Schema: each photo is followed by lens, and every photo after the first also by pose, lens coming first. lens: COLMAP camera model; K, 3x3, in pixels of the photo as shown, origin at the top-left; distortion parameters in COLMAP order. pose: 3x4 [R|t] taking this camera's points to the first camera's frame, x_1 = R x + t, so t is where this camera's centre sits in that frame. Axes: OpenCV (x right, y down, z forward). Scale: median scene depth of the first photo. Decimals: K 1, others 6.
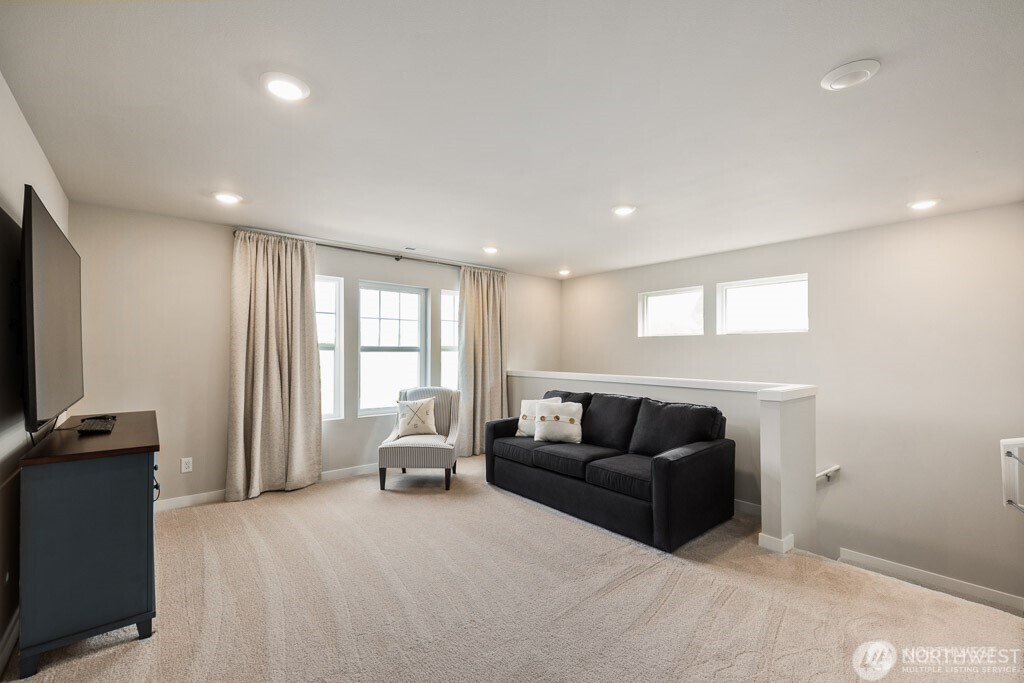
lens RADIAL K [[424.4, 0, 517.4], [0, 424.4, 348.9], [0, 0, 1]] dist [0.002158, -0.000281]
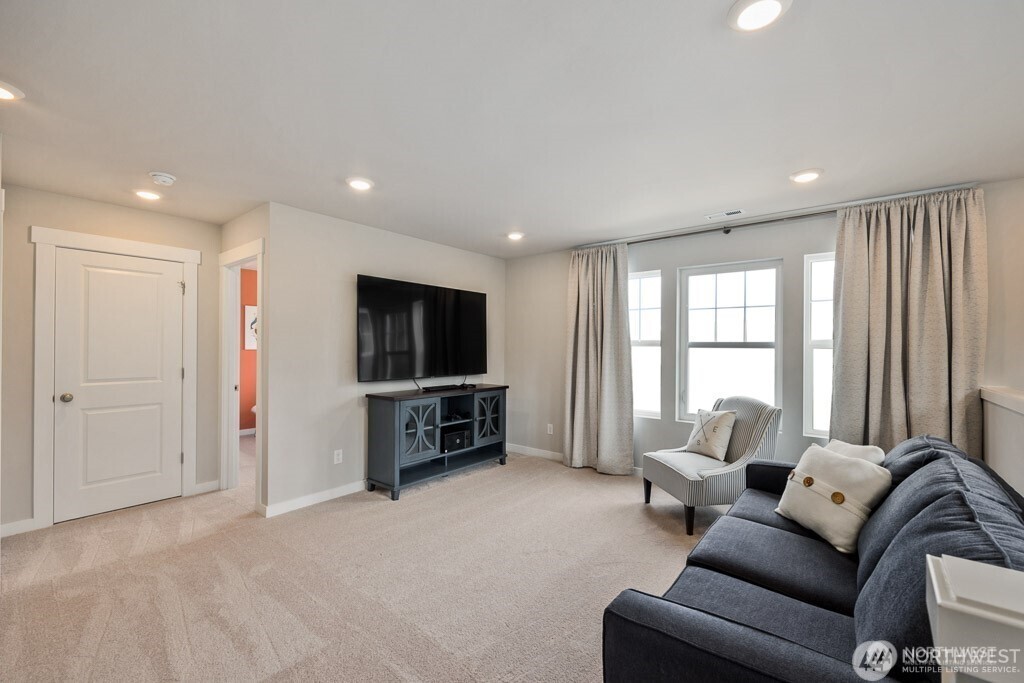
lens RADIAL K [[424.4, 0, 515.6], [0, 424.4, 343.7], [0, 0, 1]] dist [0.002158, -0.000281]
pose [[0.193408, -0.009912, -0.981068, 0.473798], [-0.000479, 0.999948, -0.010197, 0.007079], [0.981118, 0.002442, 0.193394, 0.524755]]
